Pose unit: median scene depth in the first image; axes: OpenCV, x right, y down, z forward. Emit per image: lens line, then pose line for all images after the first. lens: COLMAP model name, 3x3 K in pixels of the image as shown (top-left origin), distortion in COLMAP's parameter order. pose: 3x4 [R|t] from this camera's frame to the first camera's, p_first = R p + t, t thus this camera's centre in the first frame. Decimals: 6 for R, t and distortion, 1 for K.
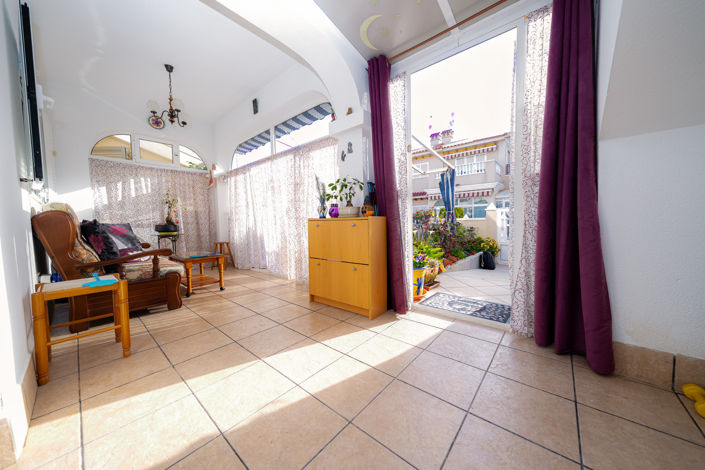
lens RADIAL K [[240.4, 0, 355.7], [0, 240.4, 230.9], [0, 0, 1]] dist [0.000444, 0.000095]
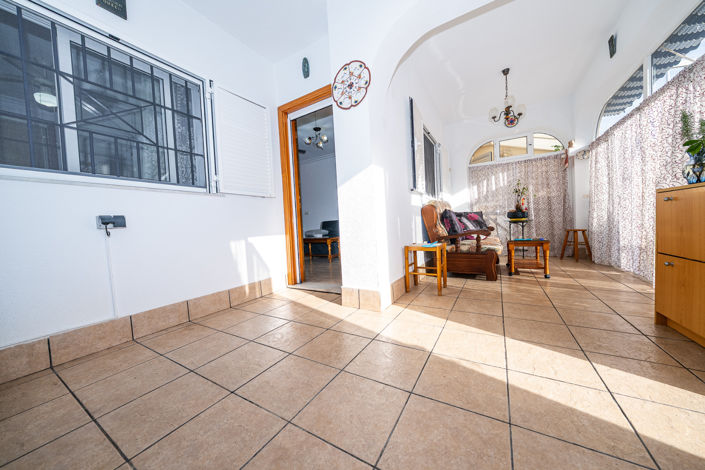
lens RADIAL K [[240.4, 0, 355.7], [0, 240.4, 230.9], [0, 0, 1]] dist [0.000444, 0.000095]
pose [[0.172478, 0.037630, -0.984294, 0.202549], [0.004501, 0.999229, 0.038989, 0.018716], [0.985003, -0.011156, 0.172176, 0.089468]]
